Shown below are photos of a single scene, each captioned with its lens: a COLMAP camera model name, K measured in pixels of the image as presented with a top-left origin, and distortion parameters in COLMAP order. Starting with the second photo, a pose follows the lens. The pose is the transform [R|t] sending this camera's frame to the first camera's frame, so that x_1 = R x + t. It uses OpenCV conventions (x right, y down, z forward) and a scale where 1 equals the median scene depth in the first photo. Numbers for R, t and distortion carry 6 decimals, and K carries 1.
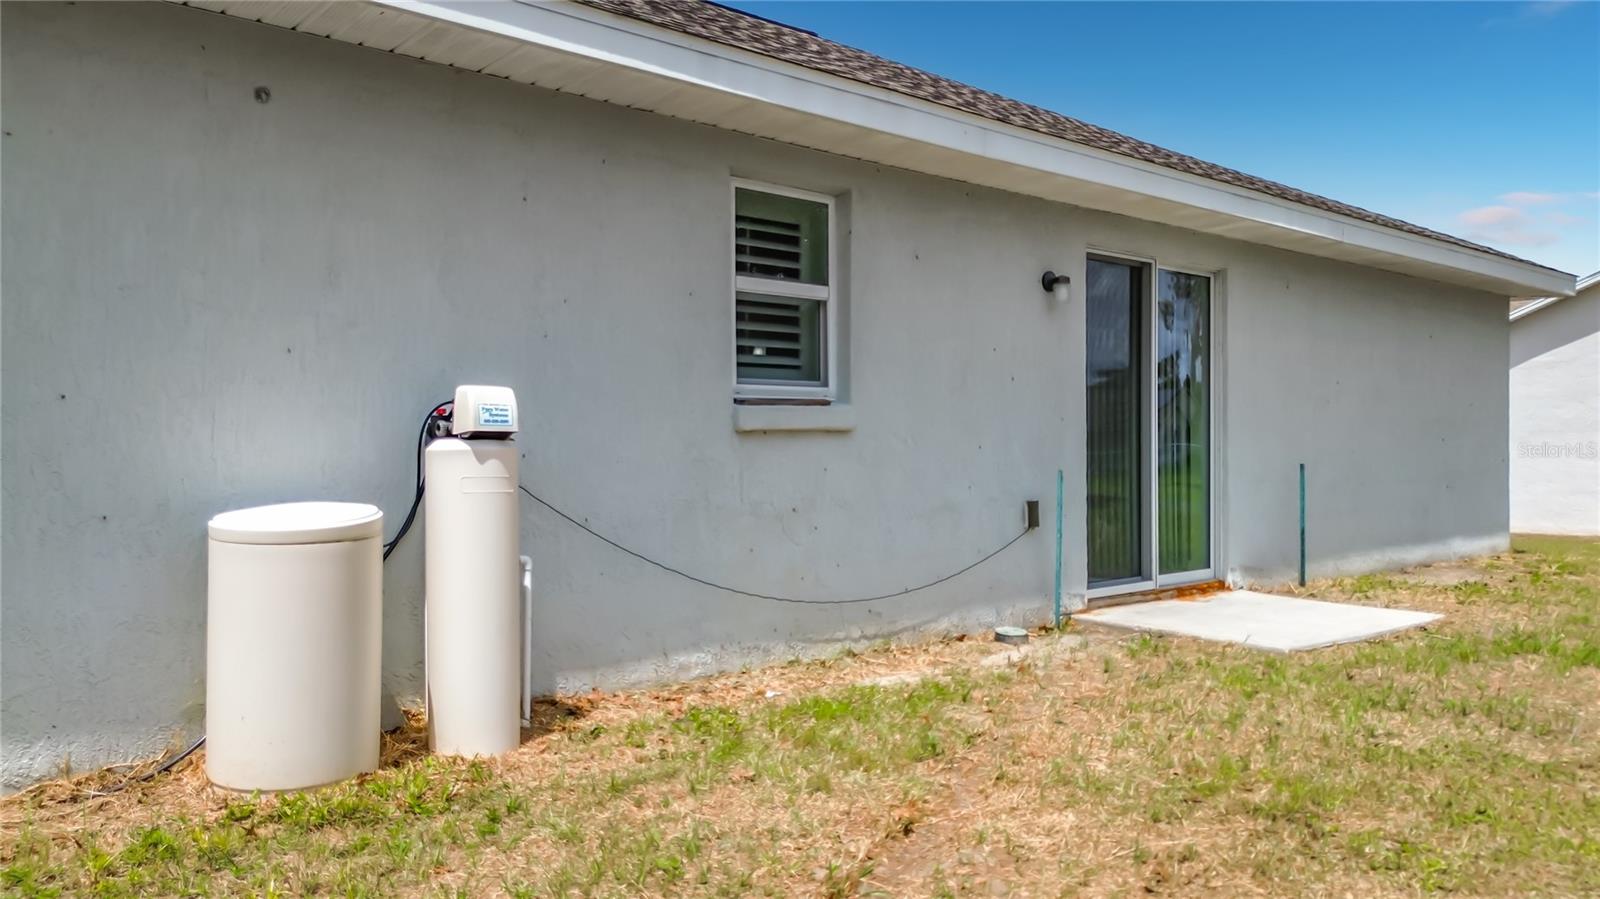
lens RADIAL K [[1154.1, 0, 806.2], [0, 1154.1, 446.4], [0, 0, 1]] dist [0.047997, -0.071993]
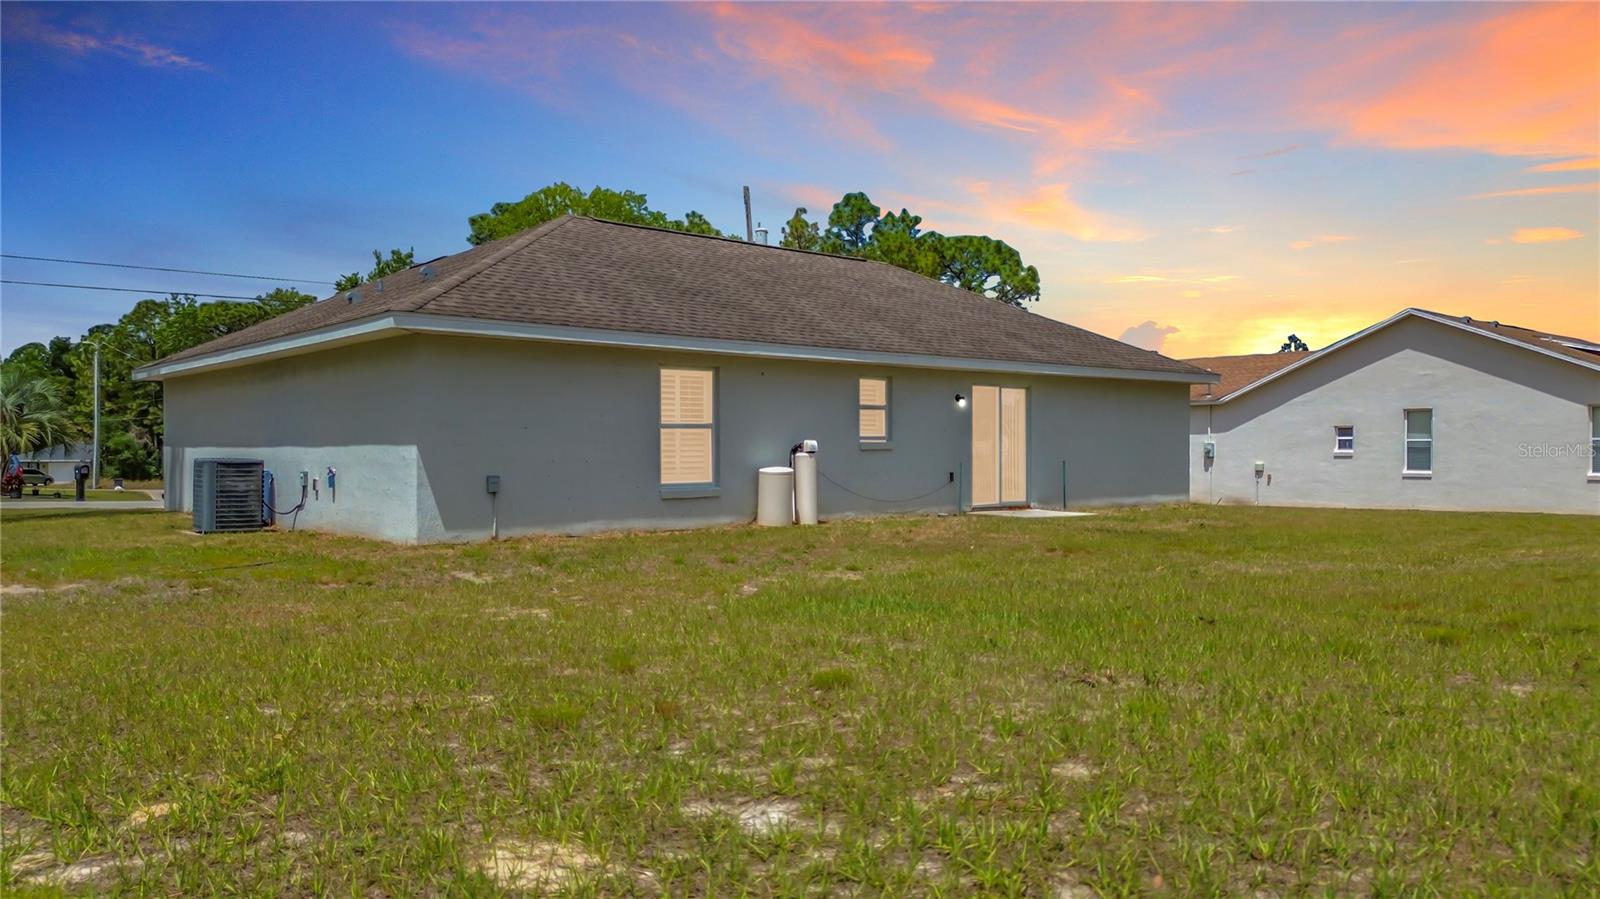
lens RADIAL K [[1154.1, 0, 806.2], [0, 1154.1, 446.4], [0, 0, 1]] dist [0.047997, -0.071993]
pose [[0.999987, 0.004279, 0.002775, -0.225682], [-0.004276, 0.999990, -0.001257, -0.017160], [-0.002781, 0.001245, 0.999995, -2.382547]]
